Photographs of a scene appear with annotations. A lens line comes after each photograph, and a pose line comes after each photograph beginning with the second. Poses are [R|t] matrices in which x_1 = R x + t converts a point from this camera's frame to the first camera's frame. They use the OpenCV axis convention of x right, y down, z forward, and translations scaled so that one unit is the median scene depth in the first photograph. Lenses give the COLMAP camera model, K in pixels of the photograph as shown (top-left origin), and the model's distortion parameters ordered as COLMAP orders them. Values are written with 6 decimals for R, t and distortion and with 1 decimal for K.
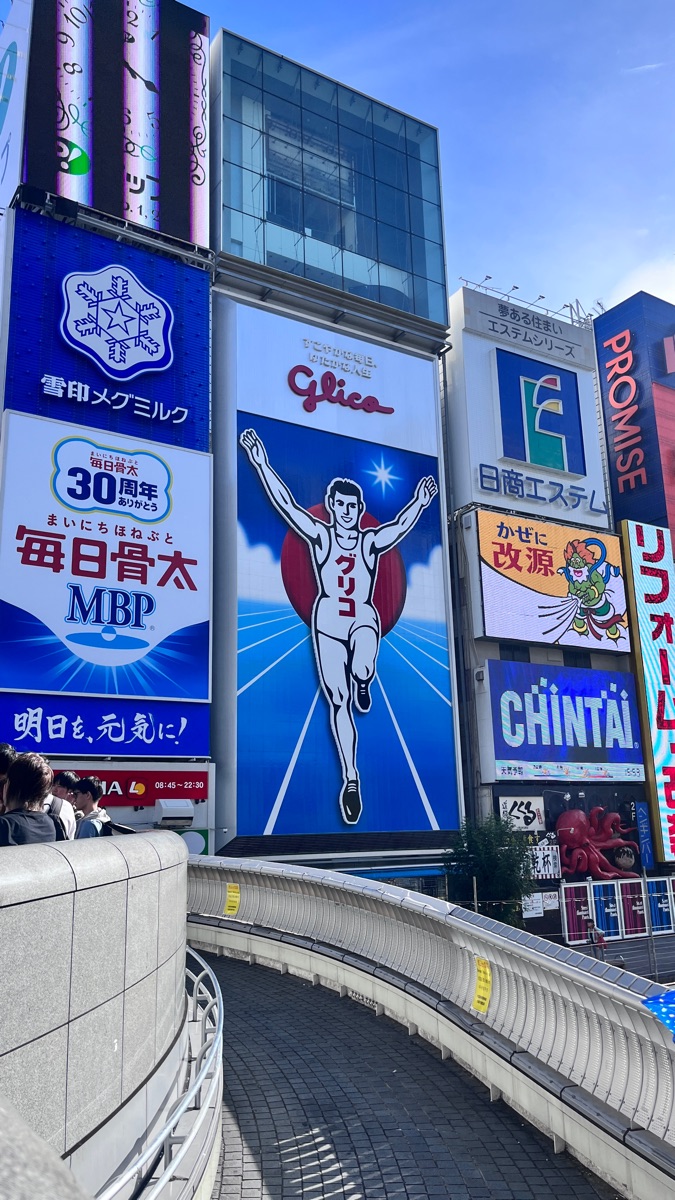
lens RADIAL K [[903.5, 0, 331.7], [0, 903.5, 600.5], [0, 0, 1]] dist [0.088147, -0.230807]
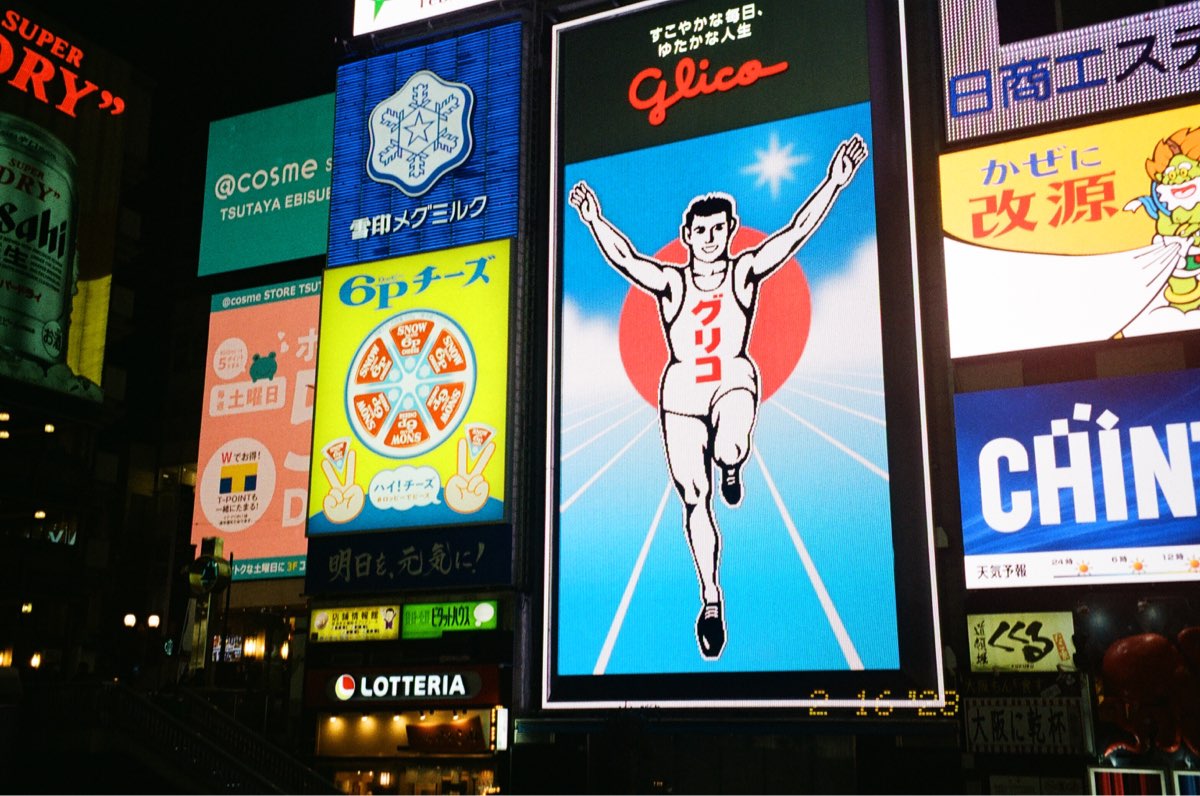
lens RADIAL K [[1302.1, 0, 596.4], [0, 1302.1, 401.2], [0, 0, 1]] dist [0.058112, -0.008709]
pose [[0.533221, -0.186141, -0.825244, 0.814688], [0.188384, 0.977126, -0.098676, 0.116873], [0.824734, -0.102847, 0.556090, 0.326003]]
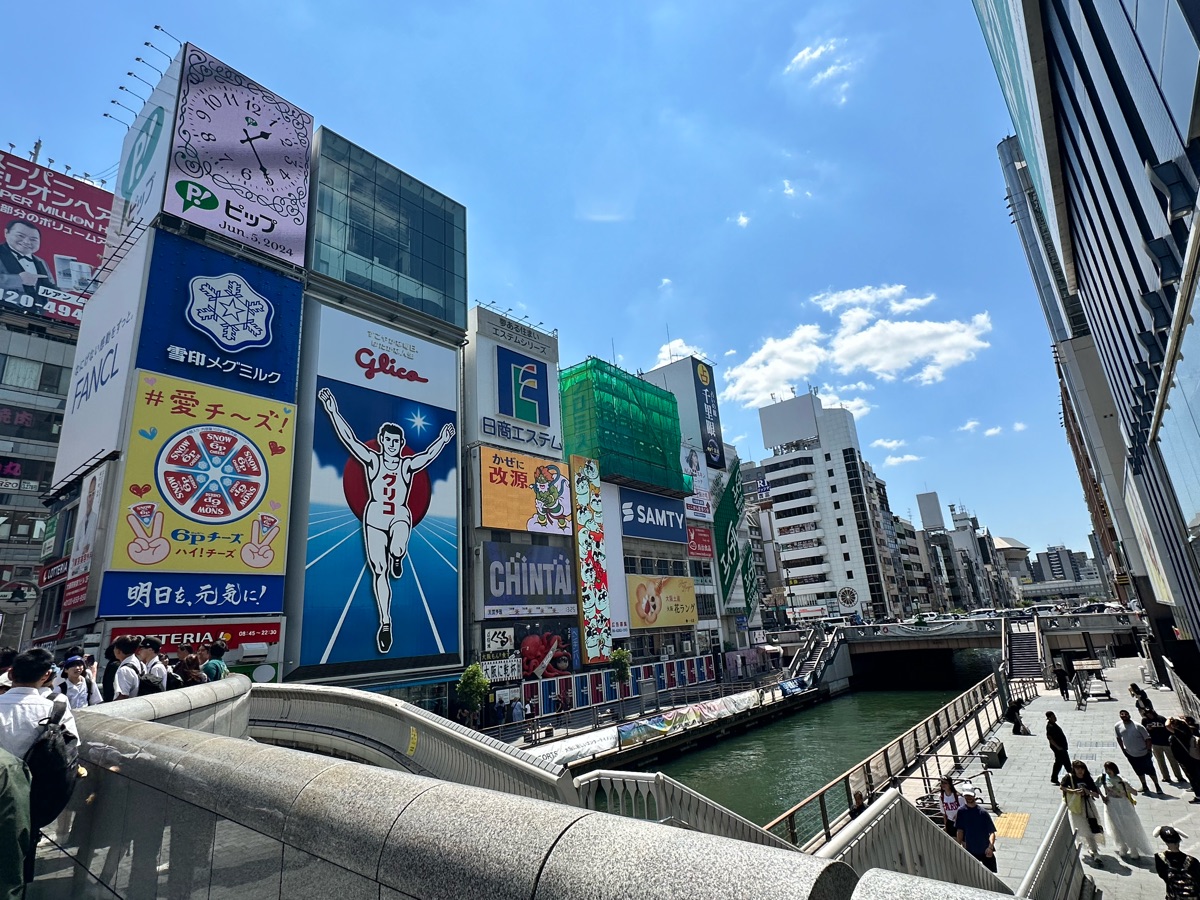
lens RADIAL K [[625.0, 0, 606.9], [0, 625.0, 446.3], [0, 0, 1]] dist [0.001590, -0.001648]
pose [[0.946095, 0.046053, 0.320599, 0.021346], [-0.025095, 0.997287, -0.069200, -0.031973], [-0.322916, 0.057424, 0.944684, -0.116319]]
